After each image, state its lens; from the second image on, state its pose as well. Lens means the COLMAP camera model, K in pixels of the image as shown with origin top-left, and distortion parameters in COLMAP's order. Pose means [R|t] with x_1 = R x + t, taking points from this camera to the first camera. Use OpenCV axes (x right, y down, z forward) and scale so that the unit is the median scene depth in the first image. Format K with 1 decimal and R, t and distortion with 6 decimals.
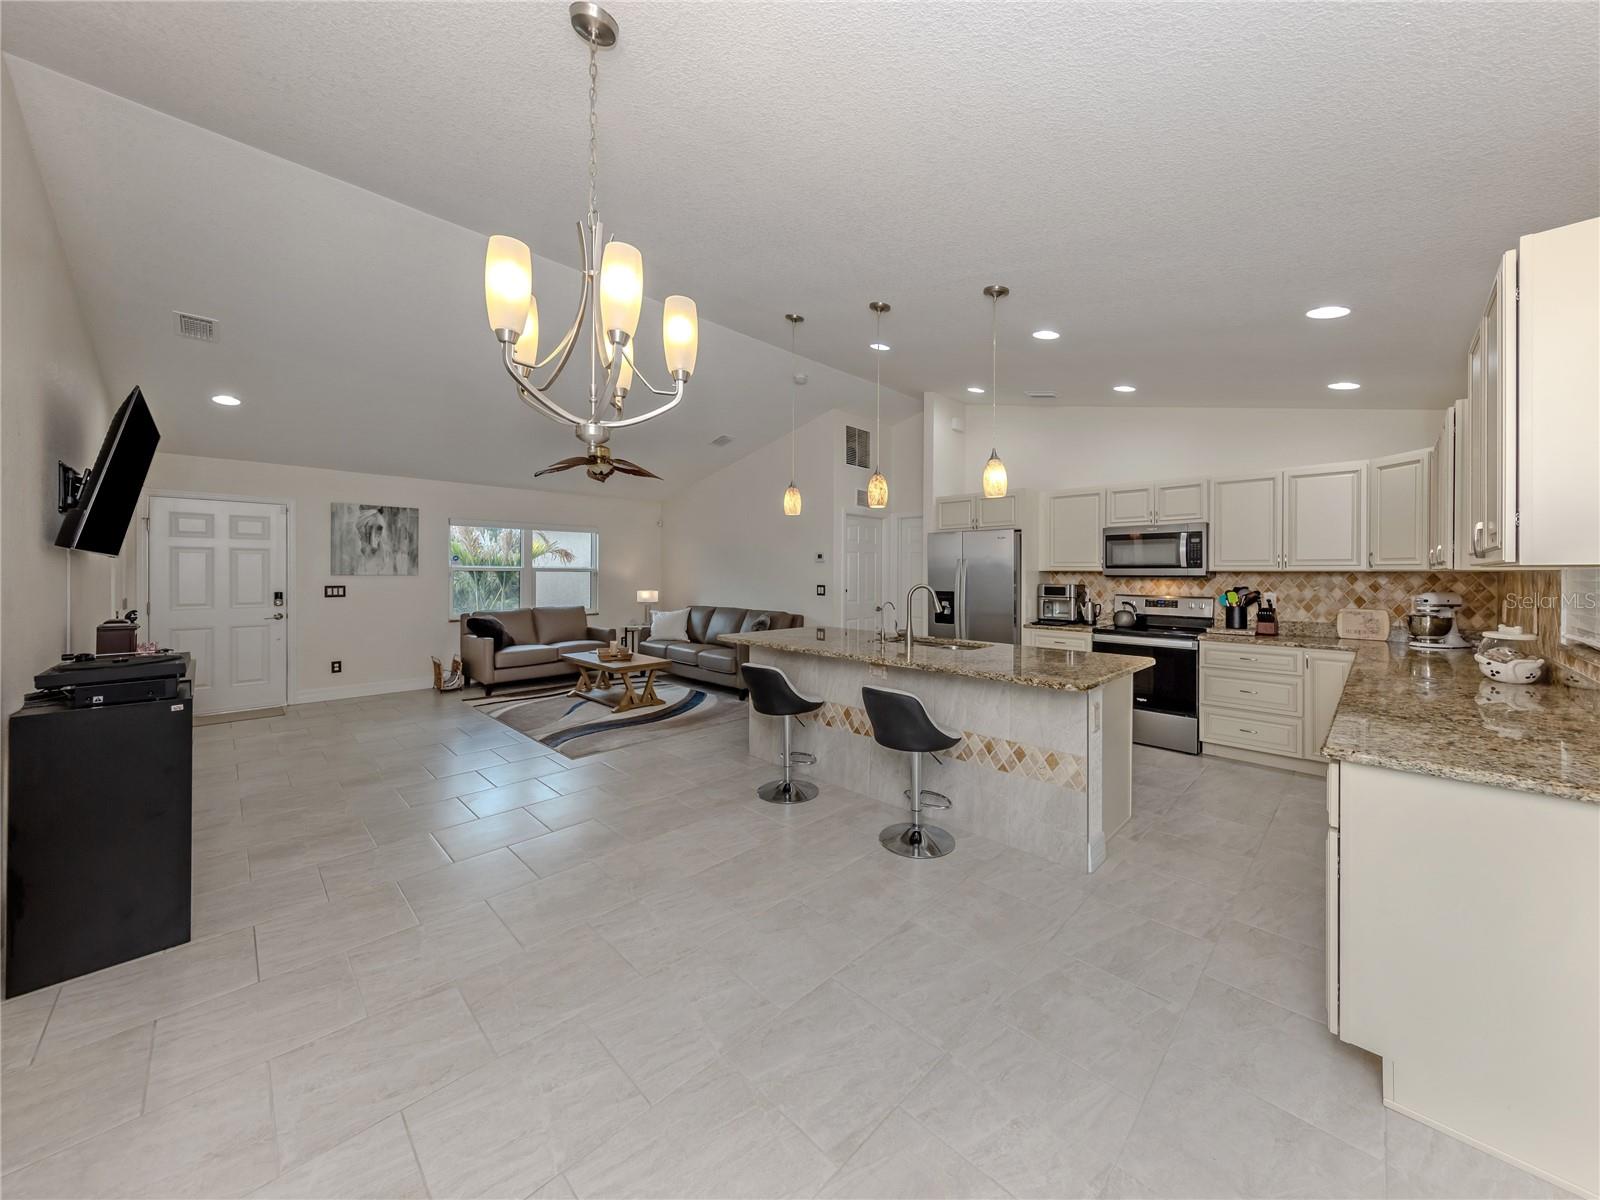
lens RADIAL K [[569.1, 0, 827.0], [0, 569.1, 614.6], [0, 0, 1]] dist [0.004625, -0.000155]
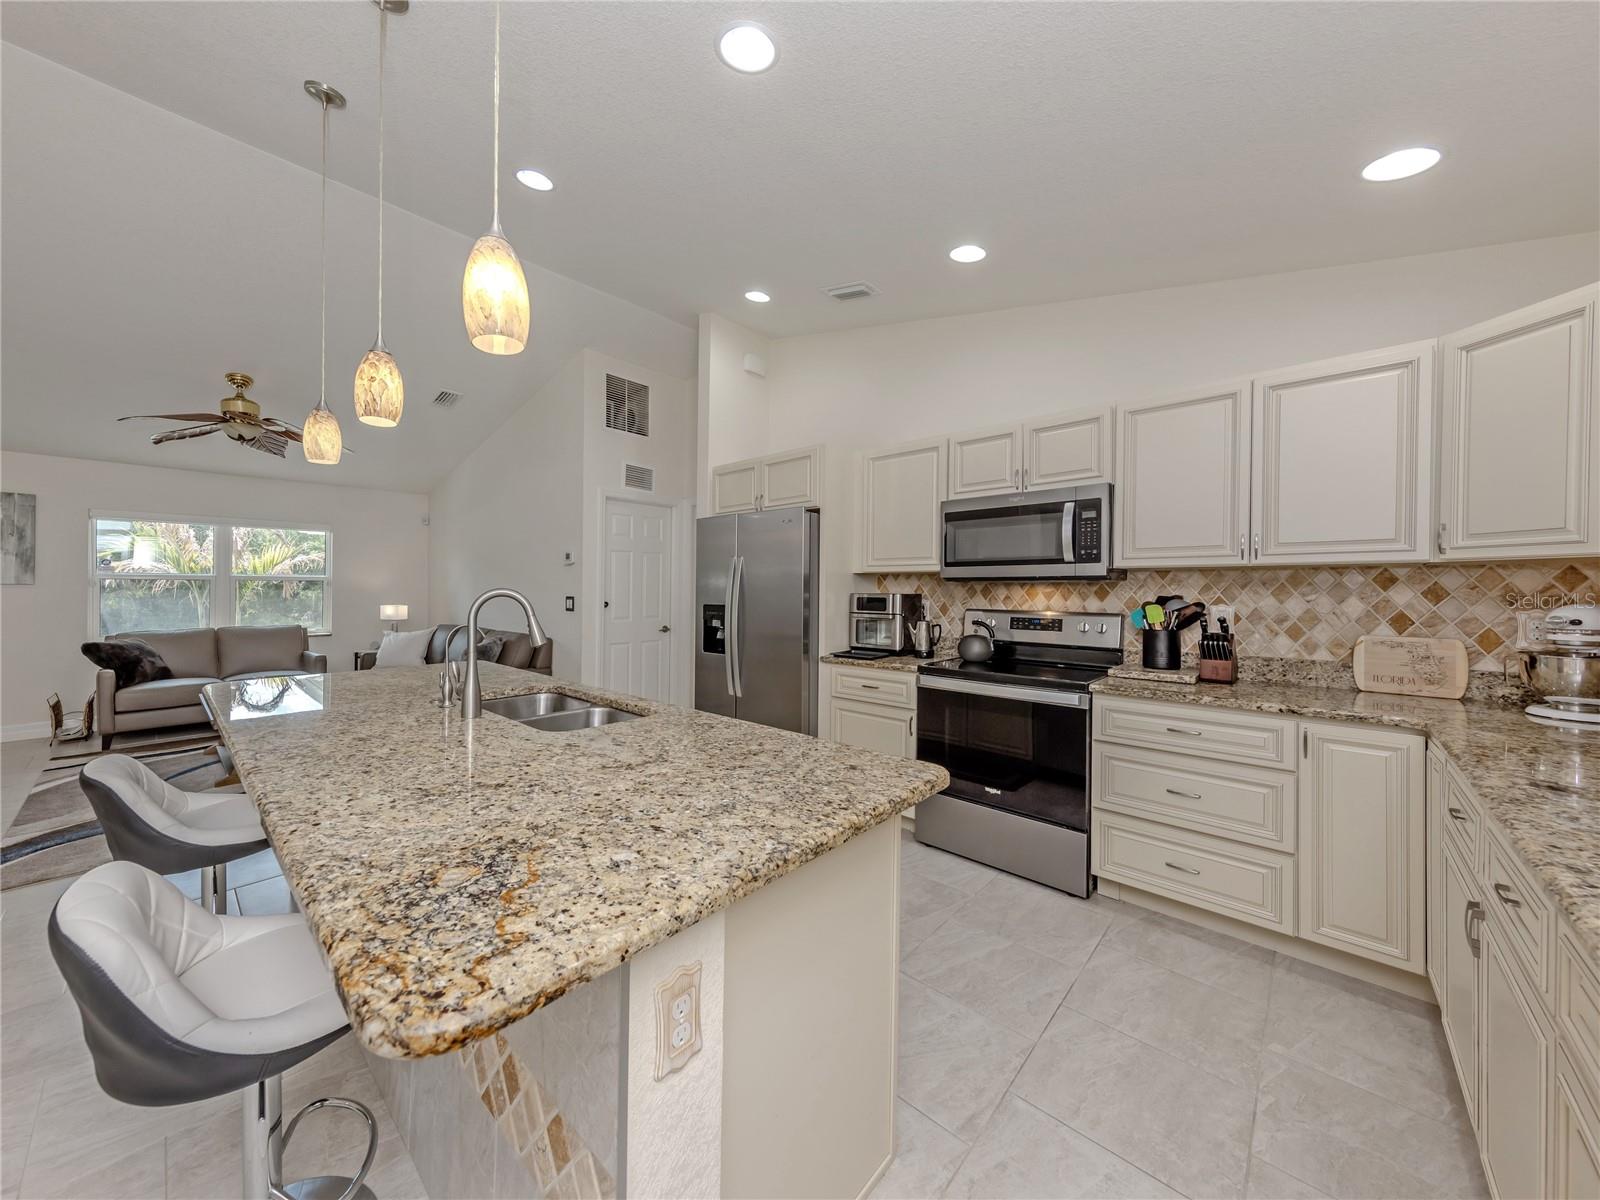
lens RADIAL K [[566.2, 0, 726.8], [0, 566.2, 639.5], [0, 0, 1]] dist [0.002248, -0.000154]
pose [[0.999411, 0.000571, -0.034310, 0.299344], [0.000028, 0.999848, 0.017448, -0.014501], [0.034314, -0.017439, 0.999259, 0.413957]]
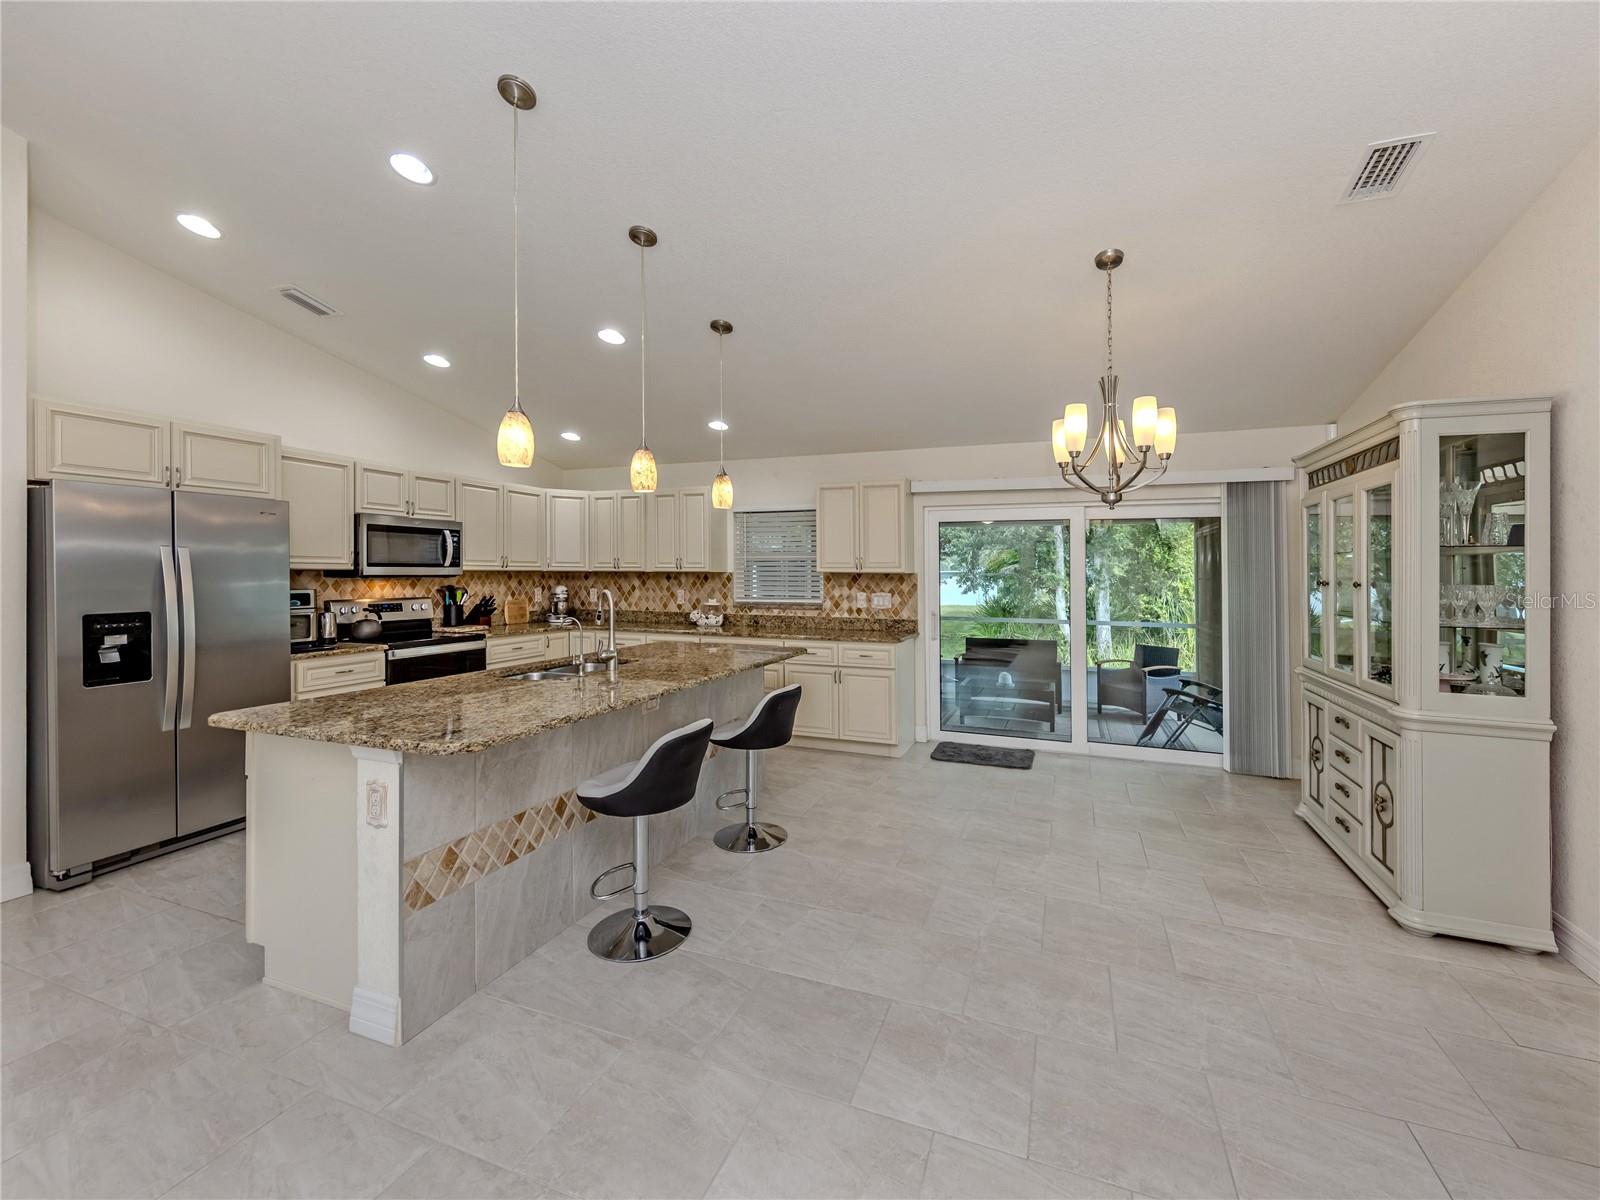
lens RADIAL K [[645.8, 0, 834.2], [0, 645.8, 578.4], [0, 0, 1]] dist [0.002177, 0.000320]
pose [[-0.396770, -0.015464, 0.917788, -0.615133], [0.059198, 0.997346, 0.042396, -0.069759], [-0.916007, 0.071153, -0.394802, 0.826862]]
